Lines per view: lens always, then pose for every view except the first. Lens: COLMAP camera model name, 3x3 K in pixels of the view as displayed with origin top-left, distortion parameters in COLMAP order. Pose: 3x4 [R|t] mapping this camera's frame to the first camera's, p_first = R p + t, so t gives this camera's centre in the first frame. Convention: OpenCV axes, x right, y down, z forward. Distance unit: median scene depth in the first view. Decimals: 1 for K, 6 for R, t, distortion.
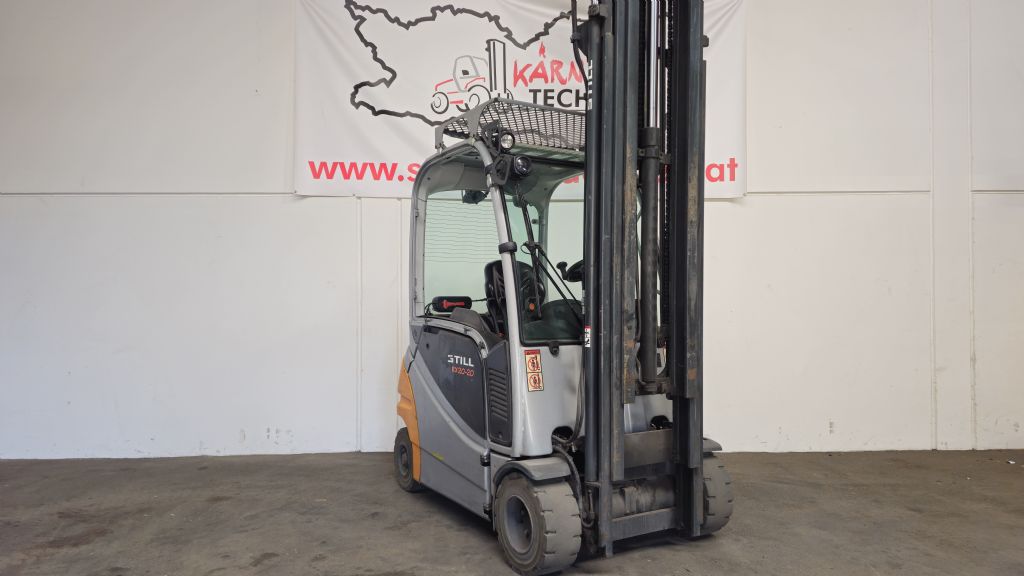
lens RADIAL K [[693.1, 0, 512.9], [0, 693.1, 294.3], [0, 0, 1]] dist [0.052416, -0.057042]
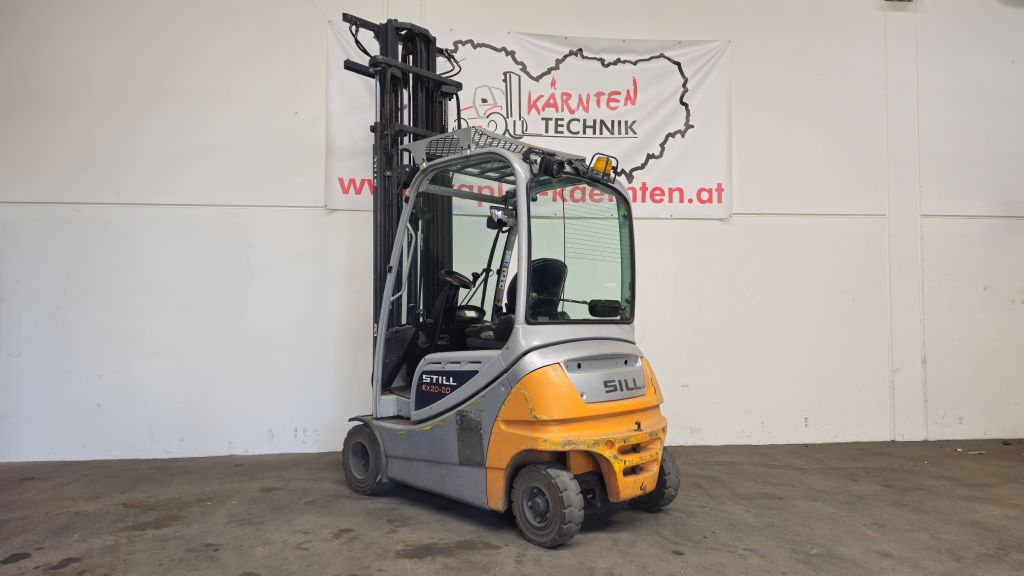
lens RADIAL K [[693.1, 0, 525.0], [0, 693.1, 285.7], [0, 0, 1]] dist [0.052416, -0.057042]
pose [[0.995886, 0.007503, 0.090299, -0.101129], [-0.004327, 0.999367, -0.035324, 0.012343], [-0.090507, 0.034788, 0.995288, -0.090100]]
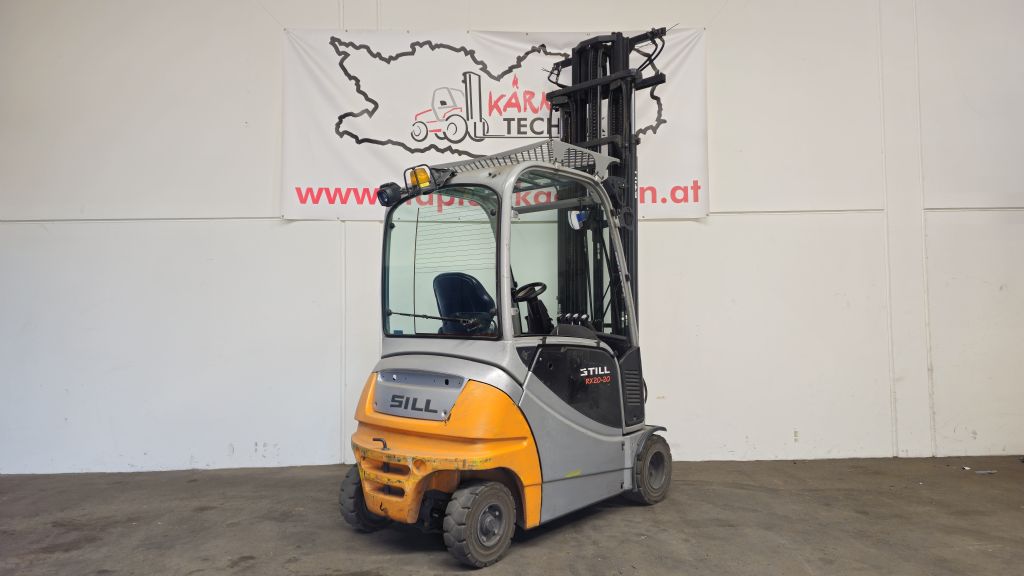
lens RADIAL K [[693.1, 0, 516.2], [0, 693.1, 284.1], [0, 0, 1]] dist [0.052416, -0.057042]
pose [[0.999949, -0.009670, -0.002749, 0.043566], [0.009559, 0.999245, -0.037666, -0.000981], [0.003111, 0.037637, 0.999287, -0.051413]]
